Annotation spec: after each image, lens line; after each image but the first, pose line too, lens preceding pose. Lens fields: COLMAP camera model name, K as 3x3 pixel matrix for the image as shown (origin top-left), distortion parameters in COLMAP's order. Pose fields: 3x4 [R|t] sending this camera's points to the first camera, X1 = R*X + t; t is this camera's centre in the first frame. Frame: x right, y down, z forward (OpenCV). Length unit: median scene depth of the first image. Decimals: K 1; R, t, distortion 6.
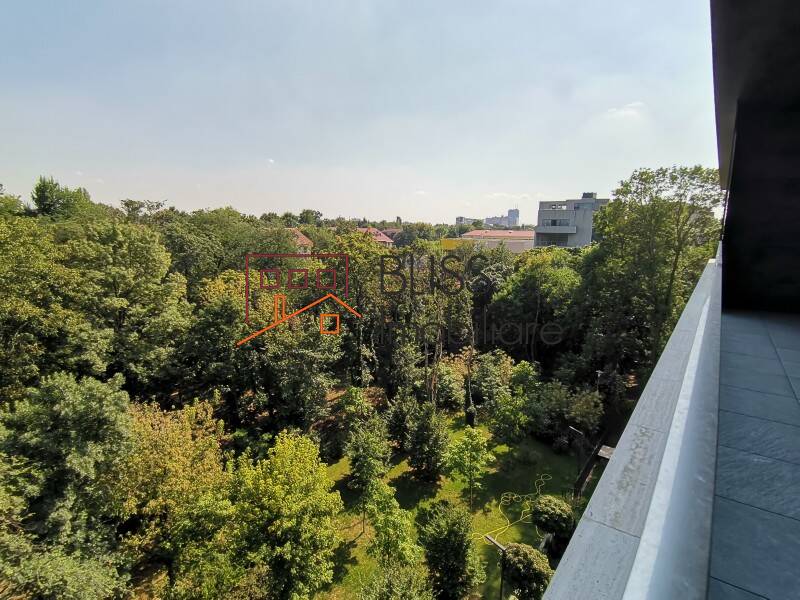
lens RADIAL K [[402.1, 0, 400.0], [0, 402.1, 300.0], [0, 0, 1]] dist [-0.002117, -0.001245]
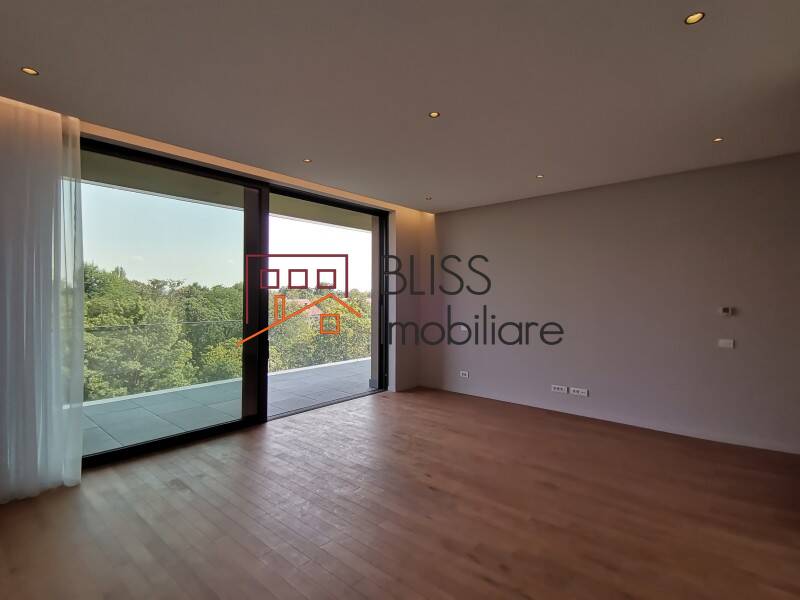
lens RADIAL K [[402.1, 0, 400.0], [0, 402.1, 300.0], [0, 0, 1]] dist [-0.002117, -0.001245]
pose [[0.998755, -0.015791, -0.047329, 0.138874], [0.007506, 0.985352, -0.170368, 0.021949], [0.049326, 0.169801, 0.984243, -0.157262]]
